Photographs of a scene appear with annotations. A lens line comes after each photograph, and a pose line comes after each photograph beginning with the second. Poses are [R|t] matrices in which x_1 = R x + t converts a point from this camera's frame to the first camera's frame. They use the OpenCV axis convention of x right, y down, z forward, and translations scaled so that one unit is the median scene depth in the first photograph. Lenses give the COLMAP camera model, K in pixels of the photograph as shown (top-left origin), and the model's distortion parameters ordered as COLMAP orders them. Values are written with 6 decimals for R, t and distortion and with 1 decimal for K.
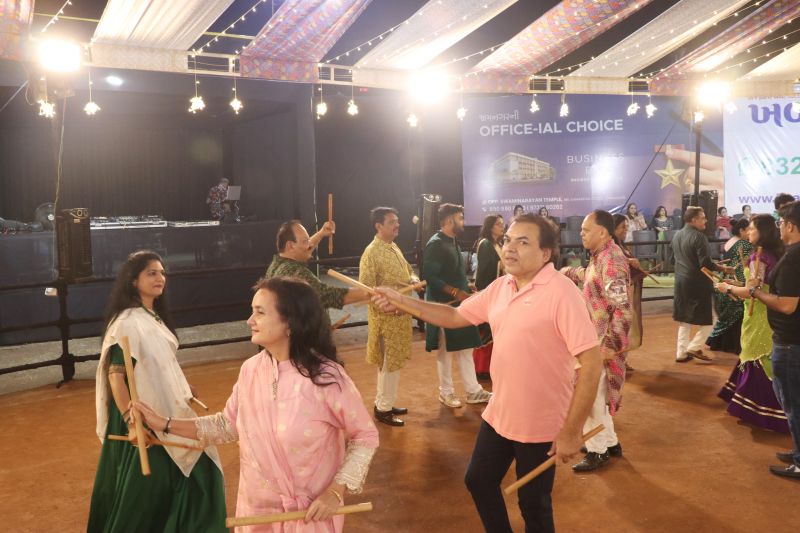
lens RADIAL K [[663.2, 0, 405.4], [0, 663.2, 268.7], [0, 0, 1]] dist [-0.171663, 0.130994]
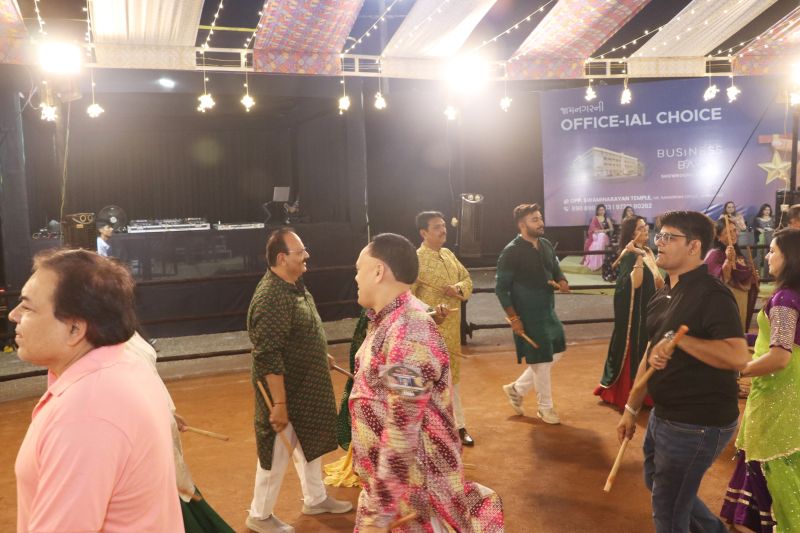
lens RADIAL K [[663.2, 0, 404.1], [0, 663.2, 268.9], [0, 0, 1]] dist [-0.171663, 0.130994]
pose [[0.983327, 0.008136, -0.181662, 0.111503], [-0.007805, 0.999966, 0.002535, -0.011261], [0.181677, -0.001075, 0.983358, 0.092451]]
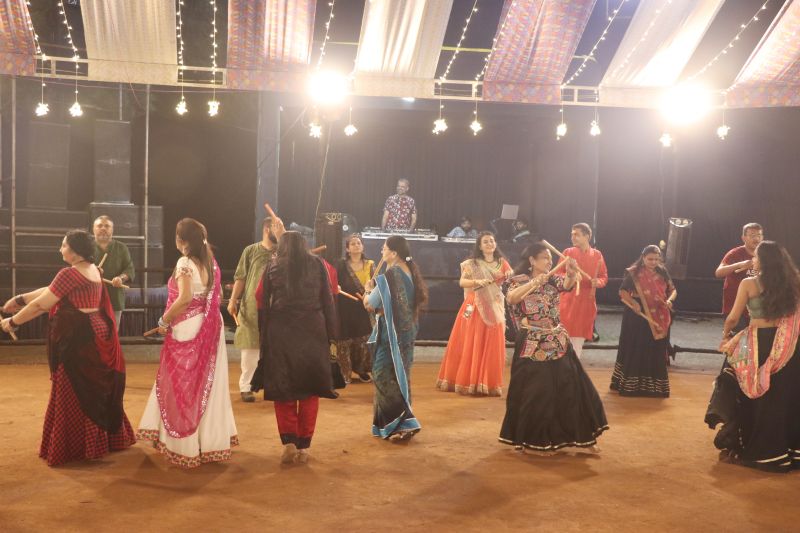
lens RADIAL K [[921.6, 0, 406.2], [0, 921.6, 273.4], [0, 0, 1]] dist [0.034749, 0.000000]
pose [[0.868718, 0.065488, -0.490959, 0.344316], [-0.098493, 0.994266, -0.041654, 0.057749], [0.485416, 0.084541, 0.870186, -0.322433]]
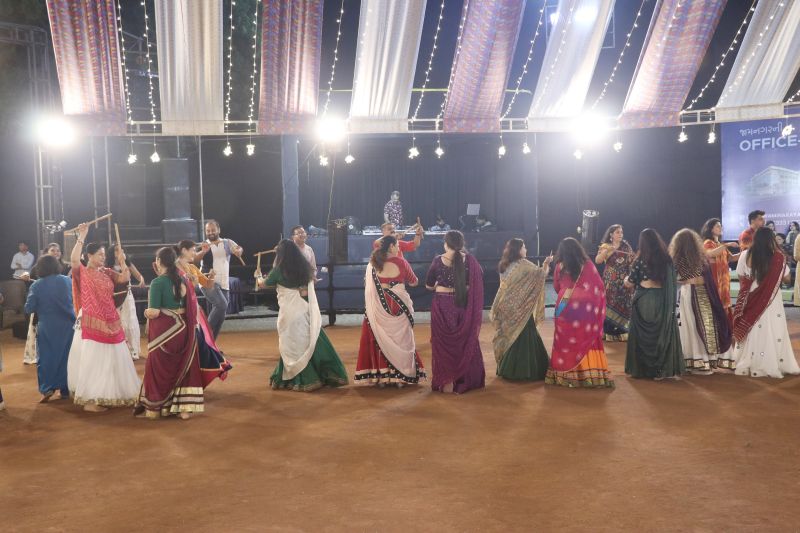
lens RADIAL K [[824.9, 0, 403.0], [0, 824.9, 271.2], [0, 0, 1]] dist [-0.020499, 0.000000]
pose [[0.865762, 0.029147, -0.499606, 0.522342], [-0.047902, 0.998545, -0.024754, 0.063723], [0.498158, 0.045364, 0.865899, -0.572021]]
